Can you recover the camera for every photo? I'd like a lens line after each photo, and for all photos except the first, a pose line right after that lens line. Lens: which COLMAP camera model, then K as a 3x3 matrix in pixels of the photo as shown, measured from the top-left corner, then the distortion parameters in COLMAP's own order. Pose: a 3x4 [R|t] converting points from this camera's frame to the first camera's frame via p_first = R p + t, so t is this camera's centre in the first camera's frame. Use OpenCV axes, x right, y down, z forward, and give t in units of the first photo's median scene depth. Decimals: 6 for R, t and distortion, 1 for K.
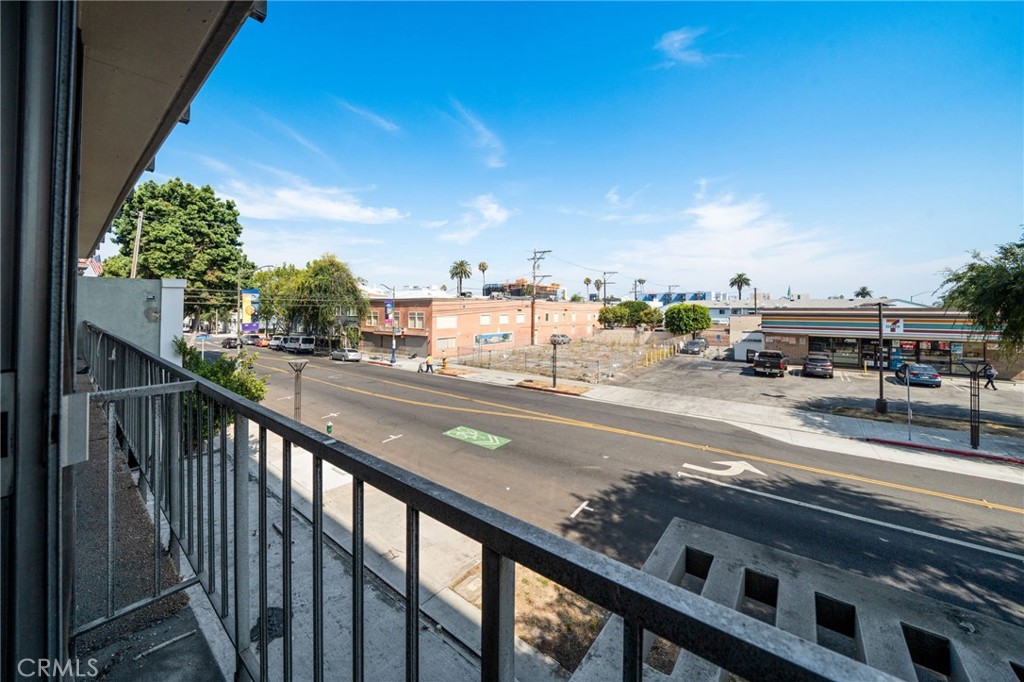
lens RADIAL K [[375.5, 0, 510.5], [0, 375.5, 298.9], [0, 0, 1]] dist [-0.010125, -0.000071]
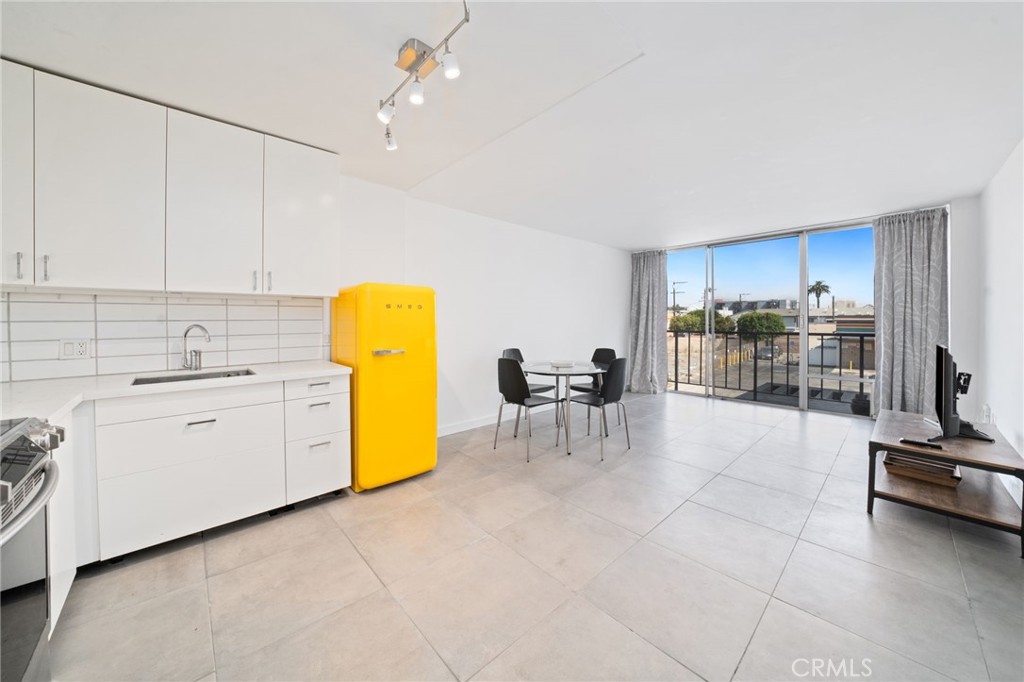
lens RADIAL K [[375.5, 0, 513.4], [0, 375.5, 313.0], [0, 0, 1]] dist [-0.010125, -0.000071]
pose [[0.990539, -0.004478, -0.137157, -0.053677], [0.006221, 0.999905, 0.012276, -0.001338], [0.137089, -0.013013, 0.990473, -0.103146]]
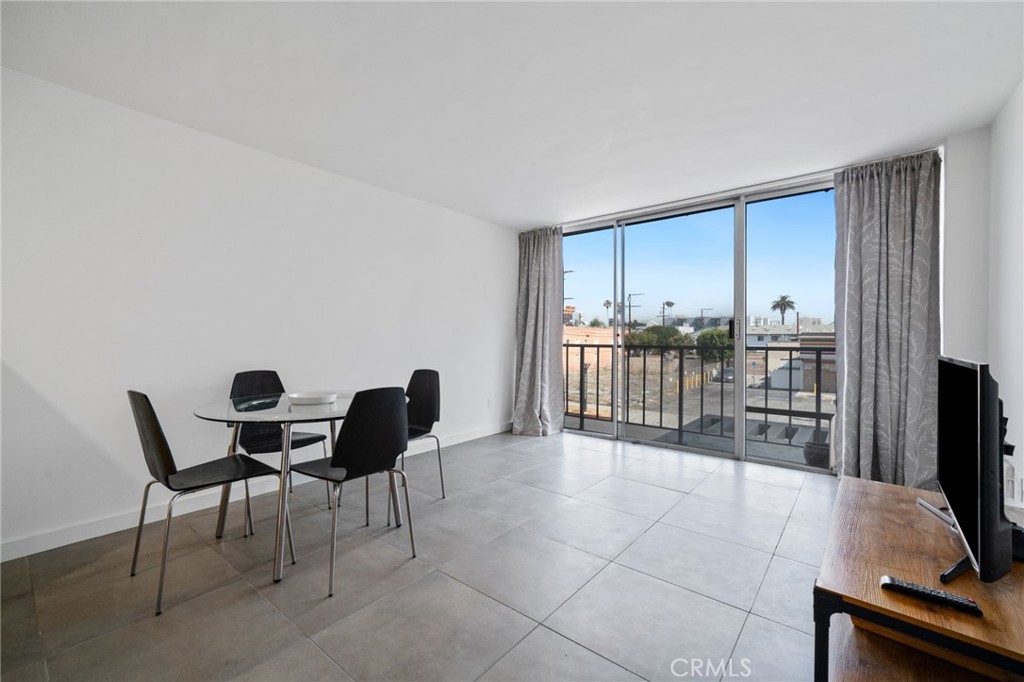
lens RADIAL K [[442.9, 0, 511.7], [0, 442.9, 328.3], [0, 0, 1]] dist [0.014833, -0.000249]
pose [[0.999993, 0.002689, -0.002694, -0.032133], [-0.002663, 0.999949, 0.009759, 0.001760], [0.002720, -0.009751, 0.999949, -0.075097]]
